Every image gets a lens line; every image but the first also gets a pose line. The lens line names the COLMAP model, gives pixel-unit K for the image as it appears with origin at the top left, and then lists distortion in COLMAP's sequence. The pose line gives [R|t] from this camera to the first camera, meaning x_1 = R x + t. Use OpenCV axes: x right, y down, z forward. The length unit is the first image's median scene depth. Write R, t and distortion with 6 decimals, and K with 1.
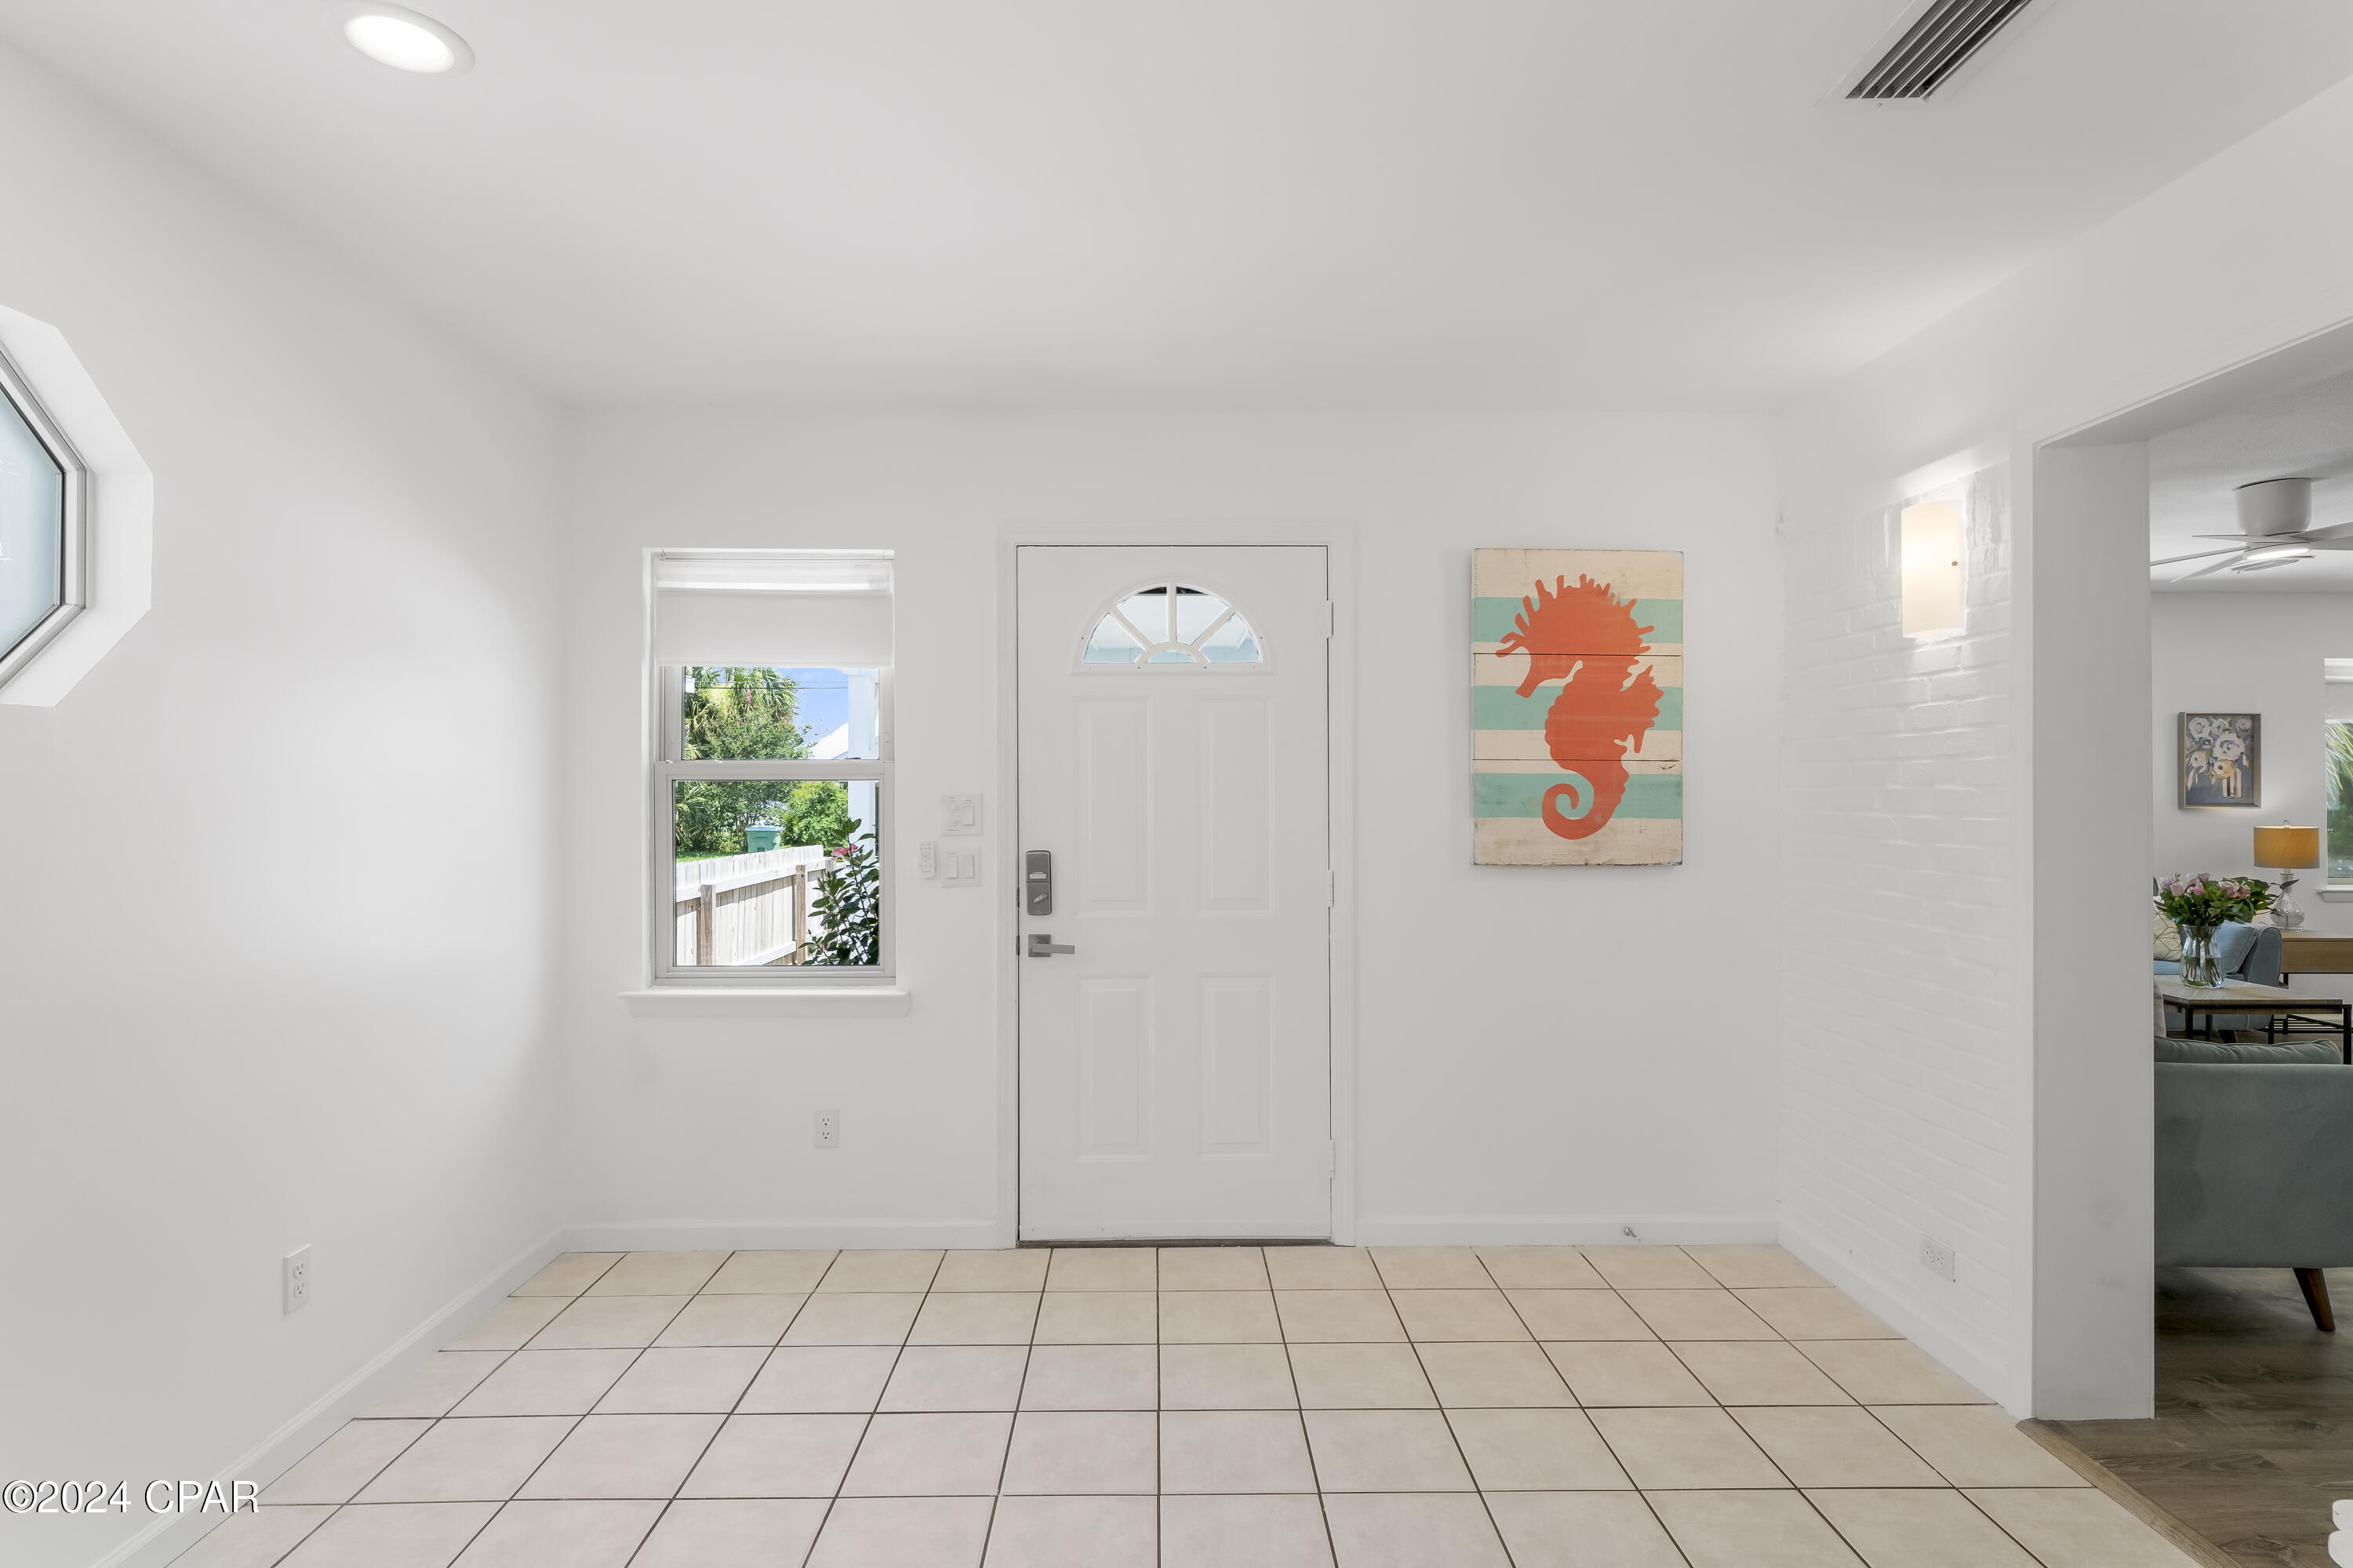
lens RADIAL K [[1171.7, 0, 1177.4], [0, 1171.7, 775.2], [0, 0, 1]] dist [0.003748, -0.000266]
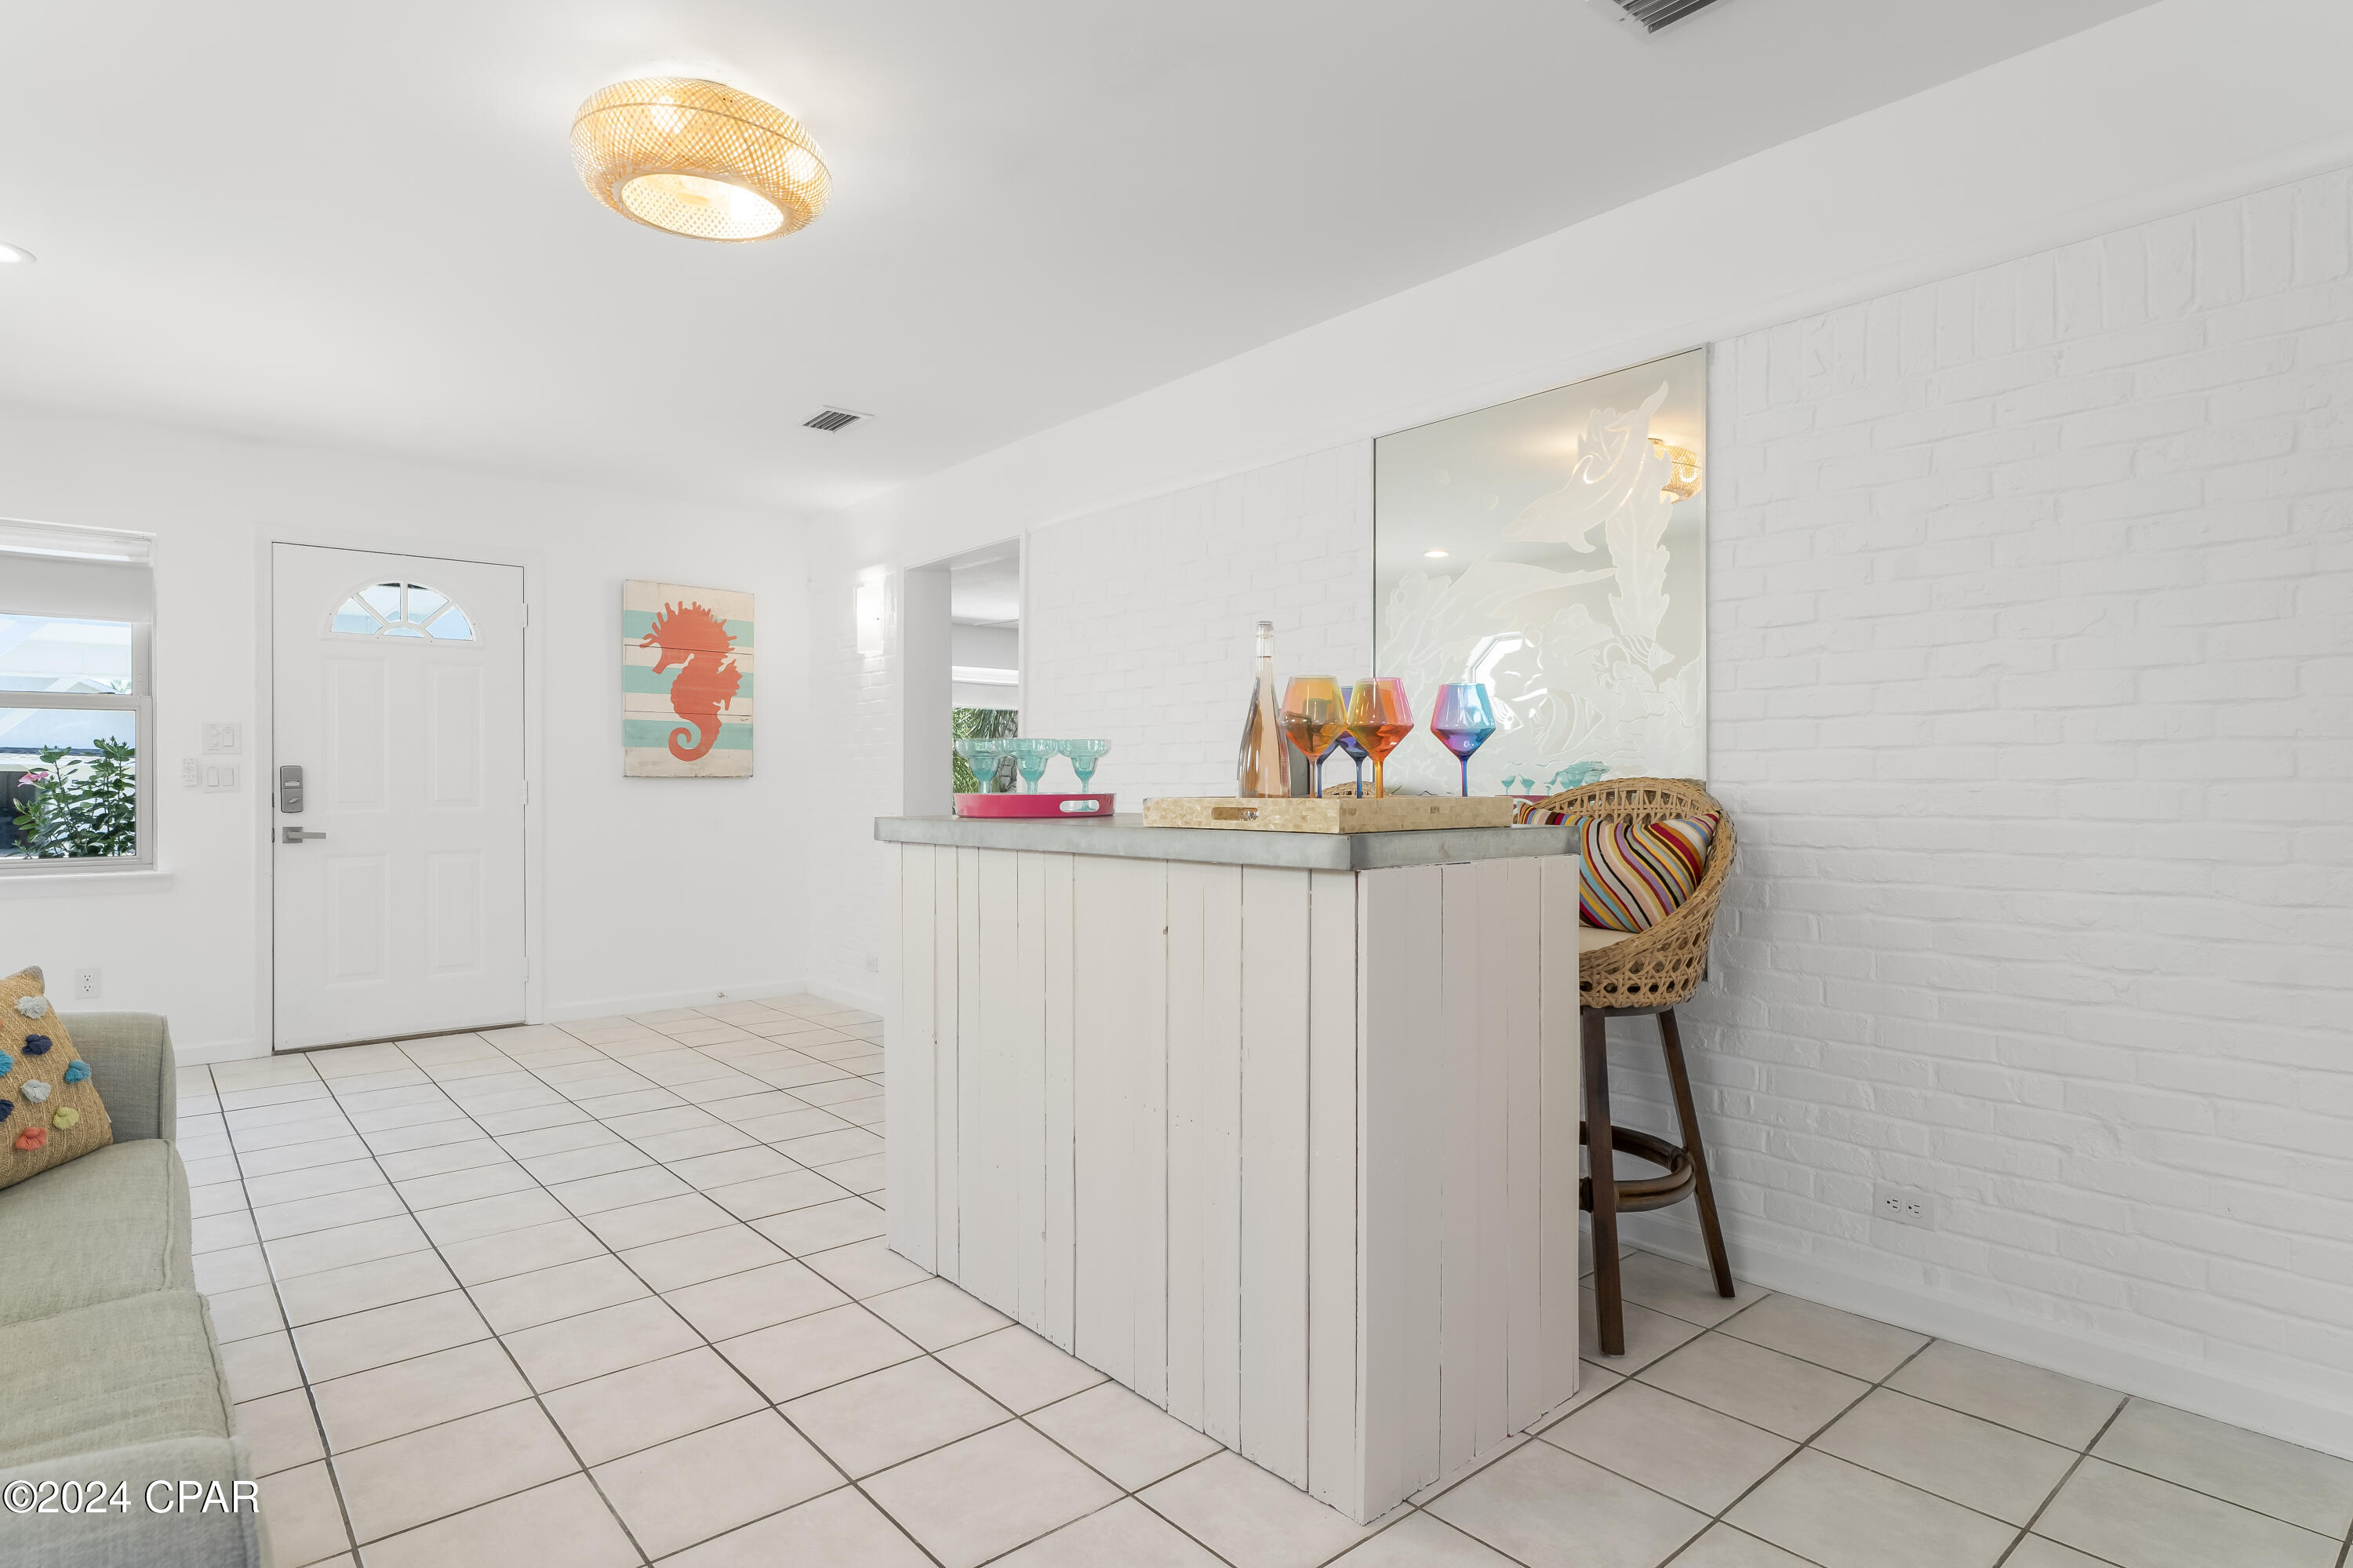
lens RADIAL K [[1230.5, 0, 1172.9], [0, 1230.5, 785.3], [0, 0, 1]] dist [-0.004851, -0.000188]
pose [[0.770600, -0.001089, 0.637319, -0.241185], [-0.007071, 0.999922, 0.010258, 0.065955], [-0.637280, -0.012411, 0.770532, -0.775062]]
